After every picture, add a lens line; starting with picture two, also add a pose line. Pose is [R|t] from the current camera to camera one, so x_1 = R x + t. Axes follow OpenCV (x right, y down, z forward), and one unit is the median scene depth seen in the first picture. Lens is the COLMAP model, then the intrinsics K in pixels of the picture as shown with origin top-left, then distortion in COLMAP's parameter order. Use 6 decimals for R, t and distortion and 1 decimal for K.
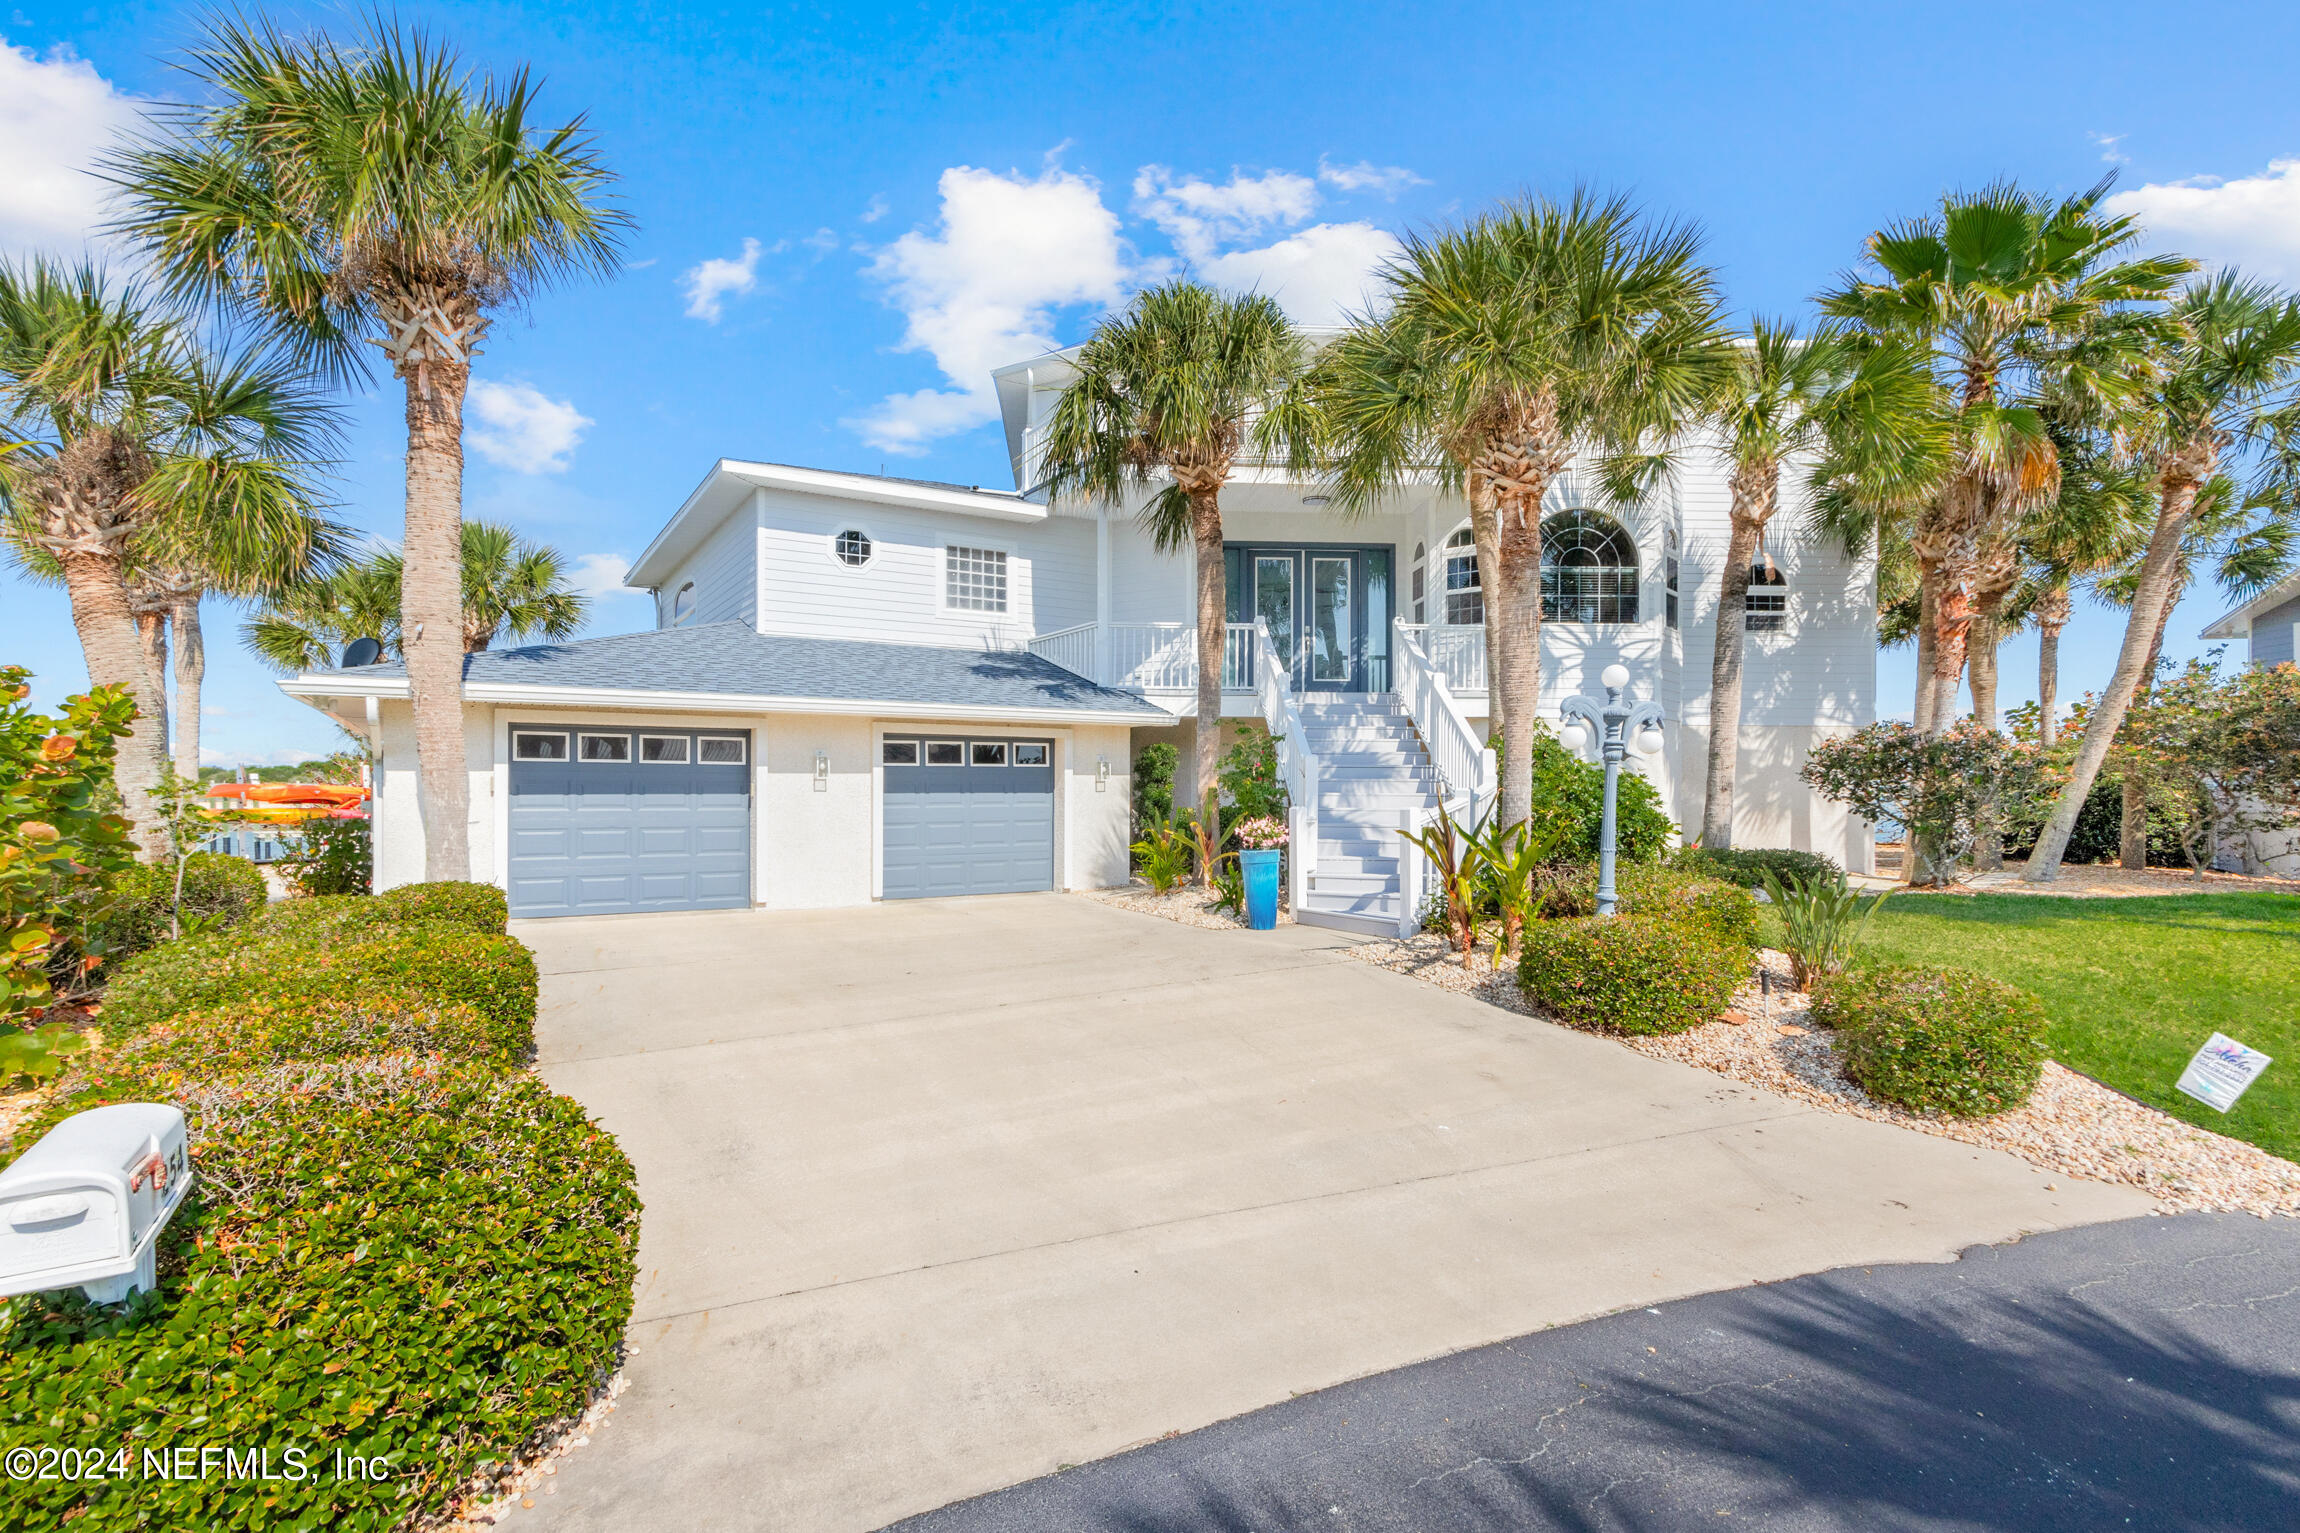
lens RADIAL K [[1225.2, 0, 1149.7], [0, 1225.2, 949.8], [0, 0, 1]] dist [0.017459, -0.001176]
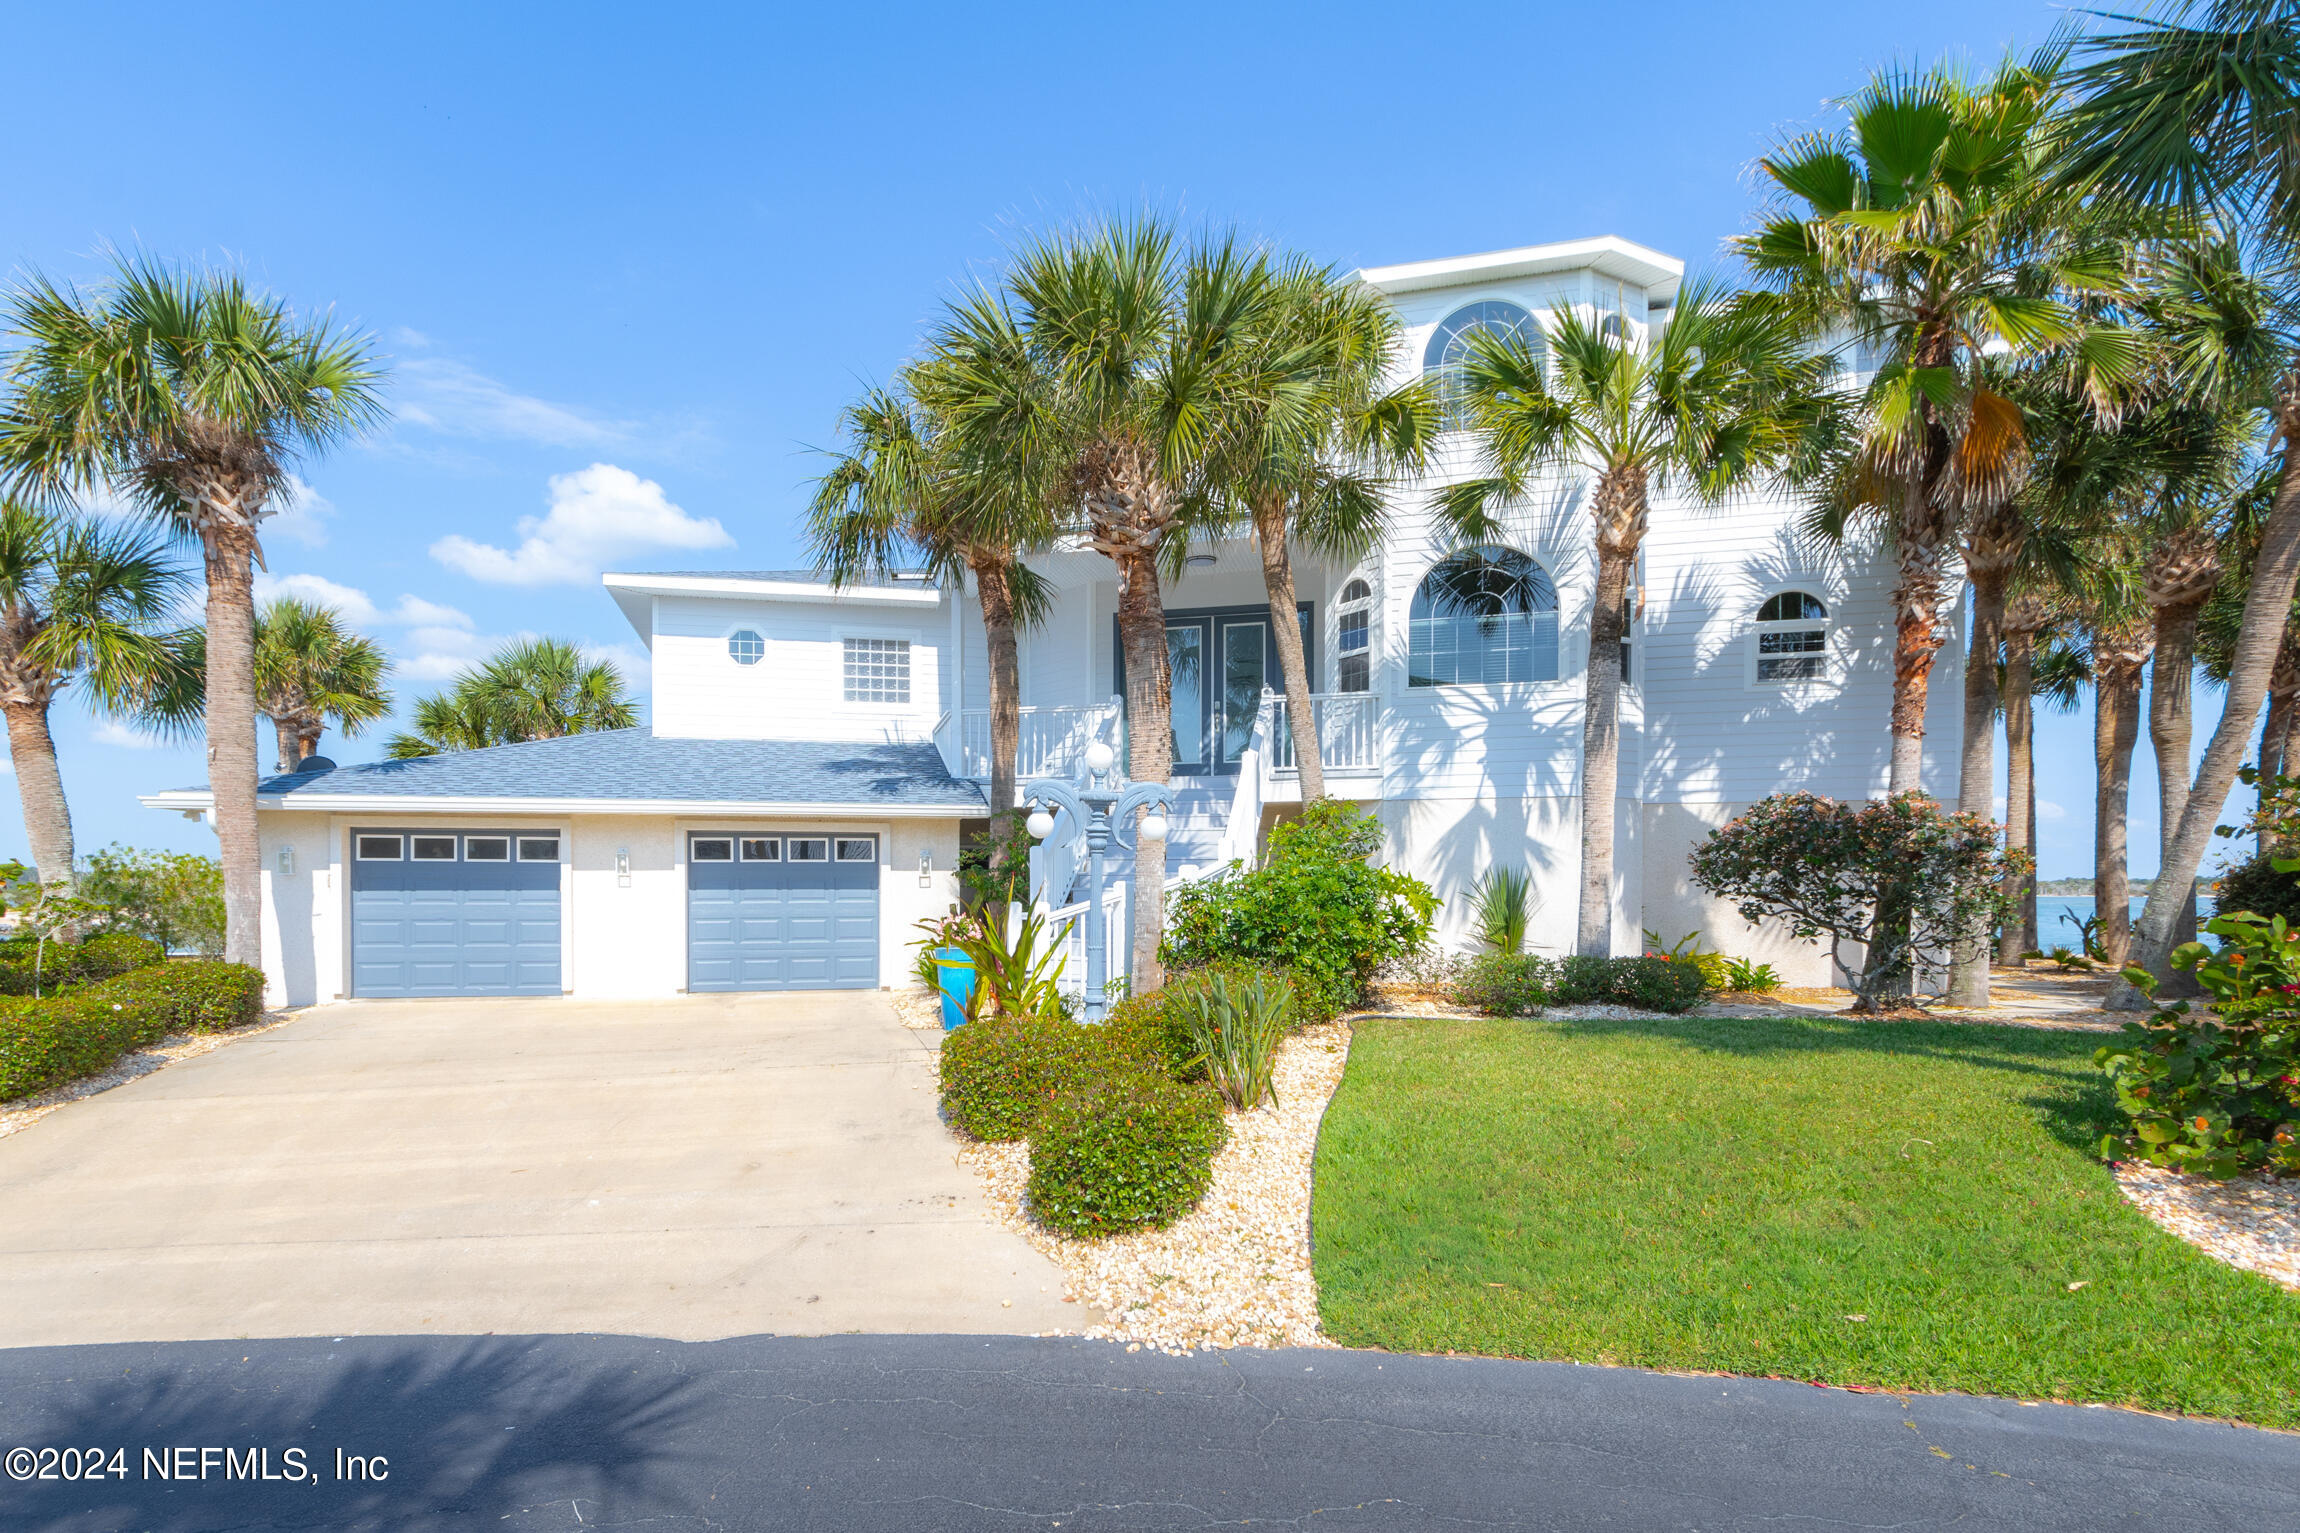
lens RADIAL K [[1415.5, 0, 1155.8], [0, 1415.5, 1117.6], [0, 0, 1]] dist [0.005053, 0.003089]
pose [[0.931747, 0.055616, -0.358824, 0.524605], [-0.046141, 0.998324, 0.034922, 0.004188], [0.360165, -0.015982, 0.932752, 0.023126]]
